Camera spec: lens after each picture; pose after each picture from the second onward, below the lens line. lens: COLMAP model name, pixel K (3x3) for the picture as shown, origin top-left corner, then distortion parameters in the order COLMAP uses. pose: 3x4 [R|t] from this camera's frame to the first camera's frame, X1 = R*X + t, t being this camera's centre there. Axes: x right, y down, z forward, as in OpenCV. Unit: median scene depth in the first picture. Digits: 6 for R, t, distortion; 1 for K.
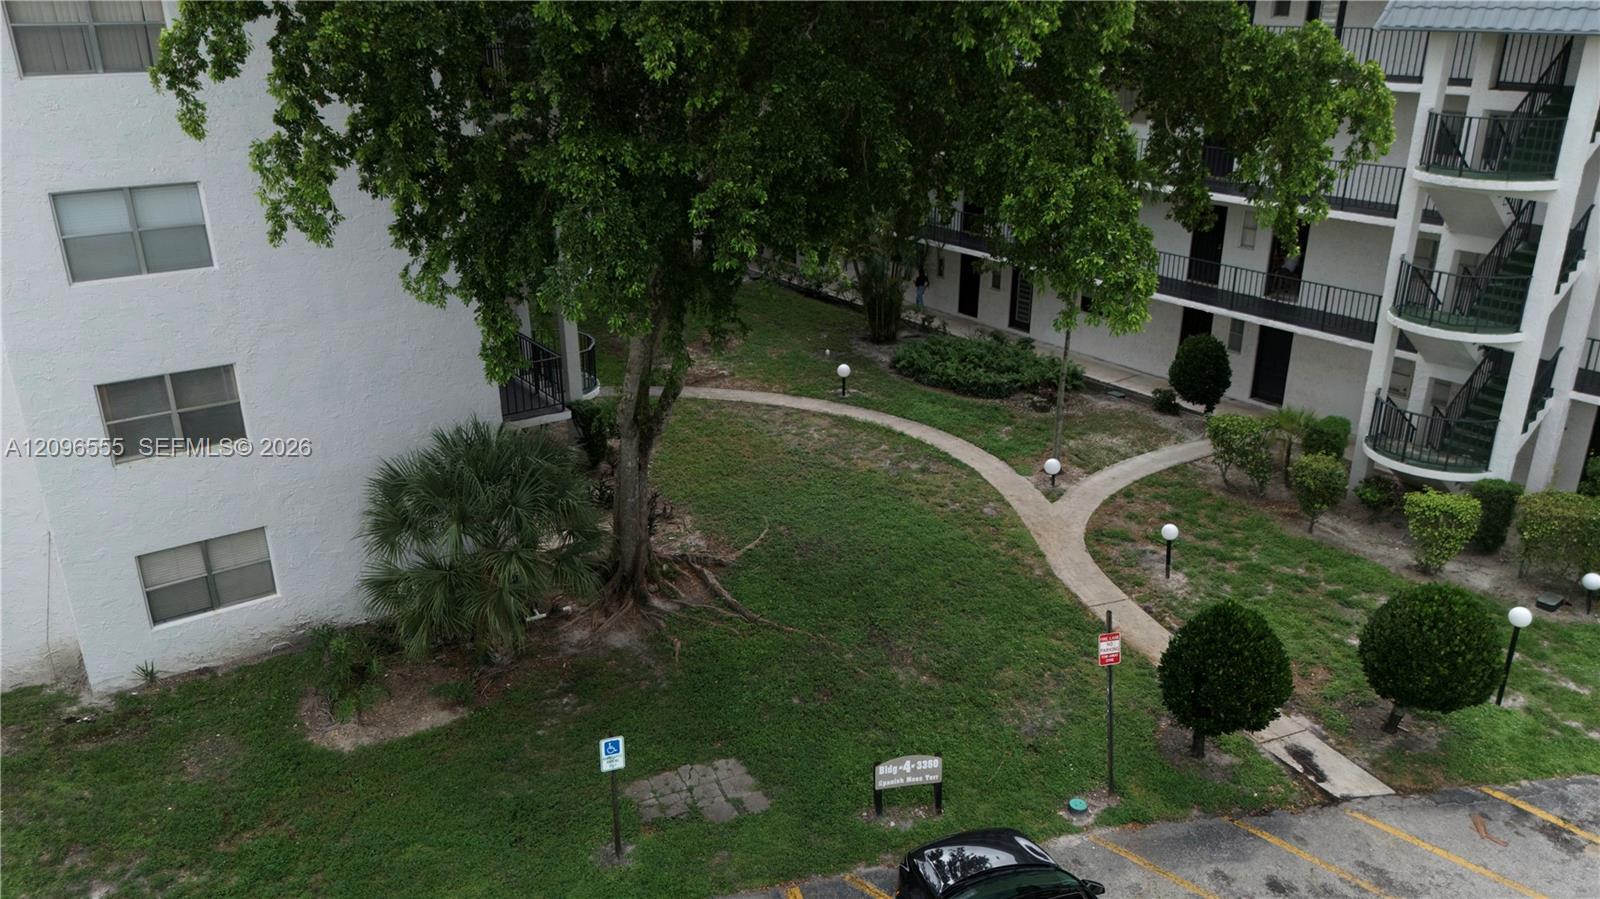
lens RADIAL K [[1185.6, 0, 797.6], [0, 1185.6, 451.7], [0, 0, 1]] dist [0.050023, -0.061457]
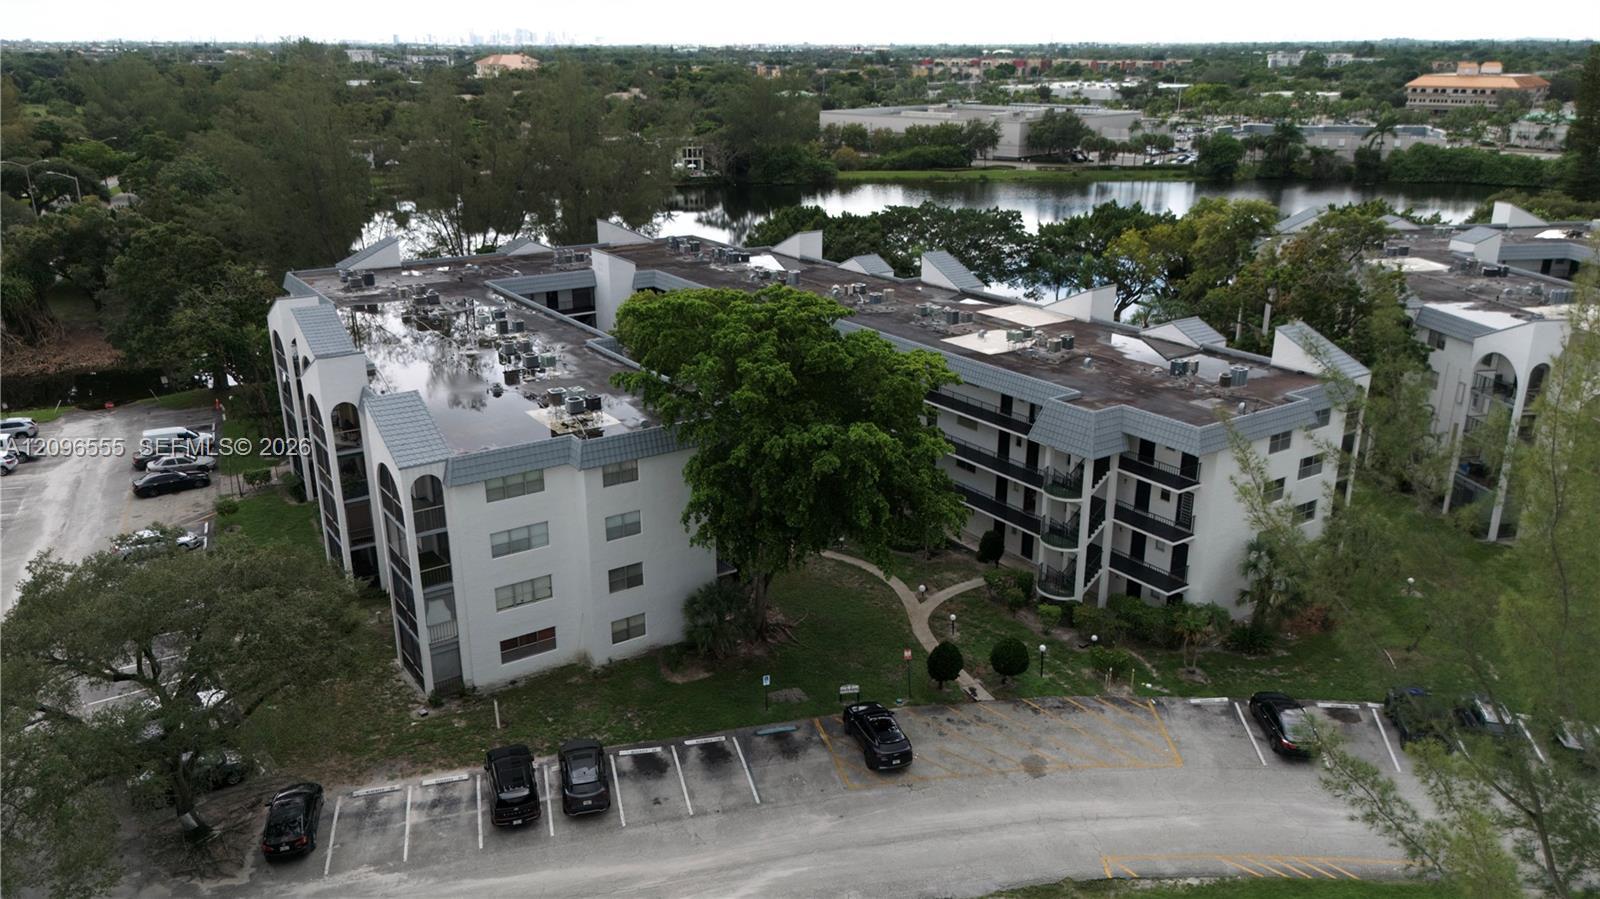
lens RADIAL K [[1185.6, 0, 797.6], [0, 1185.6, 451.7], [0, 0, 1]] dist [0.050023, -0.061457]
pose [[0.999608, 0.011976, -0.025297, 0.013137], [-0.013013, 0.999064, -0.041244, -0.169075], [0.024780, 0.041557, 0.998829, -1.515540]]
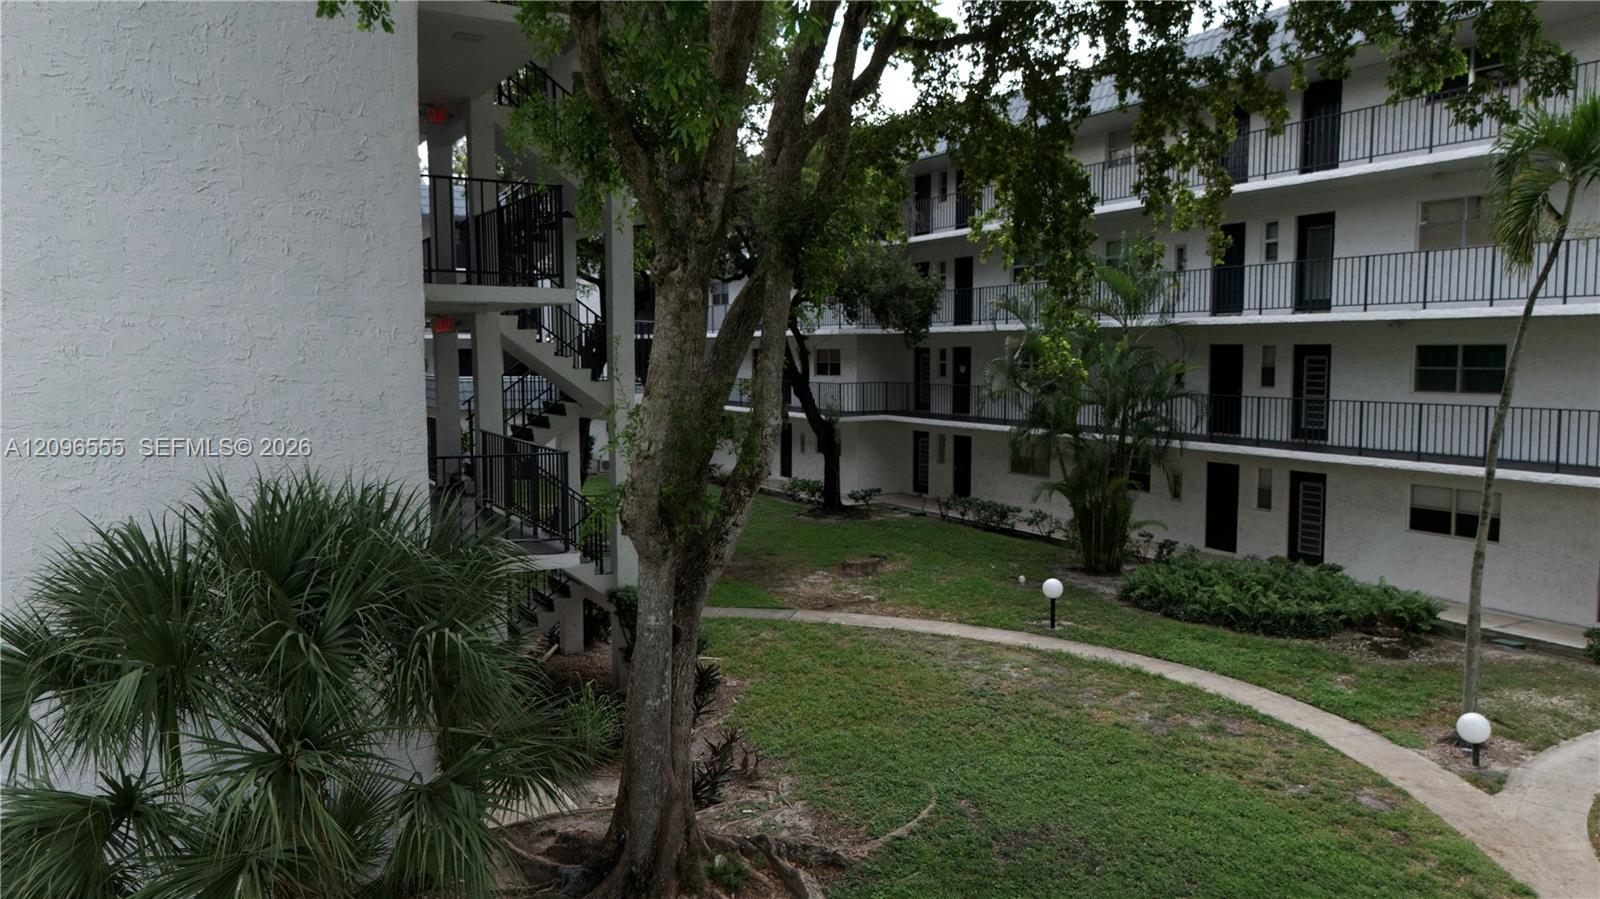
lens RADIAL K [[1185.6, 0, 797.6], [0, 1185.6, 451.7], [0, 0, 1]] dist [0.050023, -0.061457]
pose [[0.990572, 0.014176, -0.136261, -0.014649], [-0.052189, 0.958680, -0.279659, 0.060233], [0.126666, 0.284134, 0.950381, 0.419975]]
